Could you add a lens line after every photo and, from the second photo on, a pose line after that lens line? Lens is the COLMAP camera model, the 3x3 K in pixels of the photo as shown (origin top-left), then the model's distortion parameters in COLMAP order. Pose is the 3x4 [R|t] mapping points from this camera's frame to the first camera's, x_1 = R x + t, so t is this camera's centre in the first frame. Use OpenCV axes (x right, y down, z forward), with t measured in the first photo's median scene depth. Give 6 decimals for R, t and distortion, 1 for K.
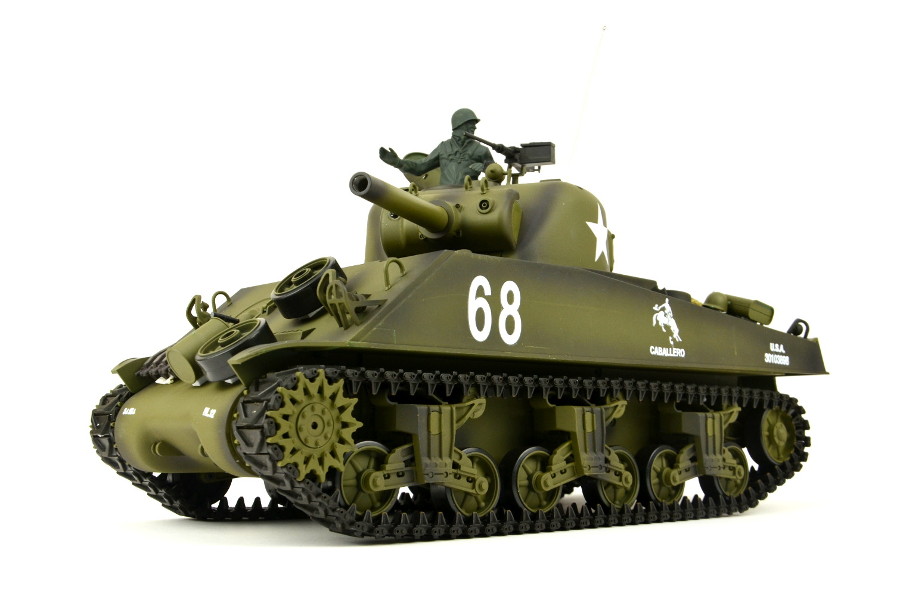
lens RADIAL K [[1126.4, 0, 450.0], [0, 1126.4, 298.0], [0, 0, 1]] dist [0.004557, 0.004920]
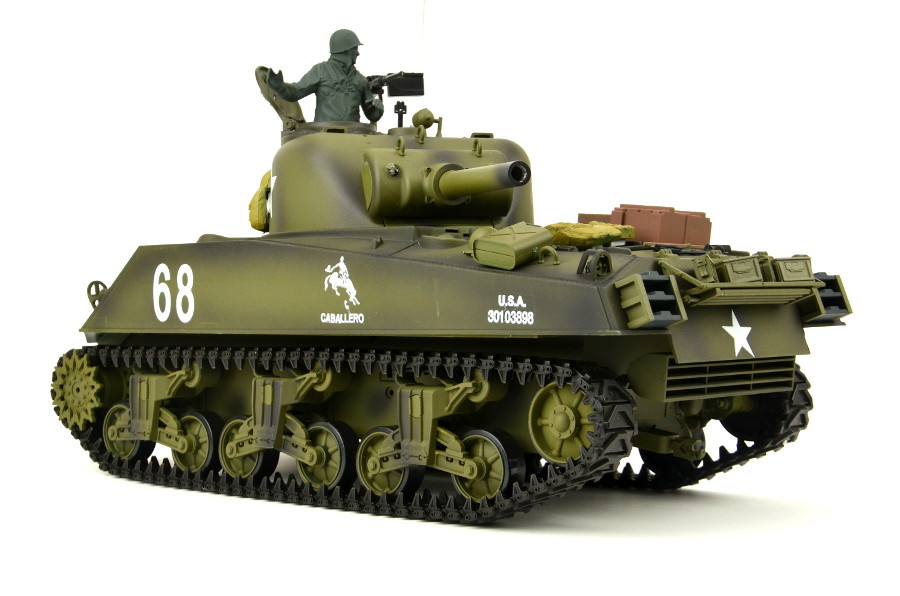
lens RADIAL K [[1506.3, 0, 450.0], [0, 1506.3, 298.0], [0, 0, 1]] dist [0.148078, 0.106431]
pose [[0.130195, -0.003817, -0.991481, 1.366802], [0.129545, 0.991486, 0.013194, 0.027721], [0.982989, -0.130160, 0.129581, 0.936620]]
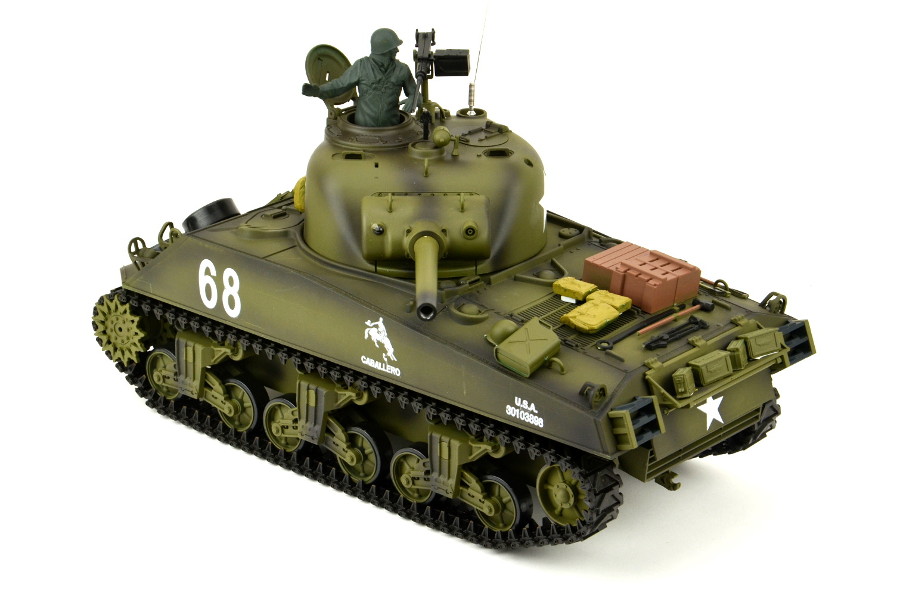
lens RADIAL K [[2388.3, 0, 450.0], [0, 2388.3, 298.0], [0, 0, 1]] dist [0.474285, -0.087308]
pose [[0.149705, 0.363922, -0.919320, 2.192690], [0.113453, 0.917334, 0.381611, -0.837153], [0.982200, -0.161428, 0.096042, 0.866207]]
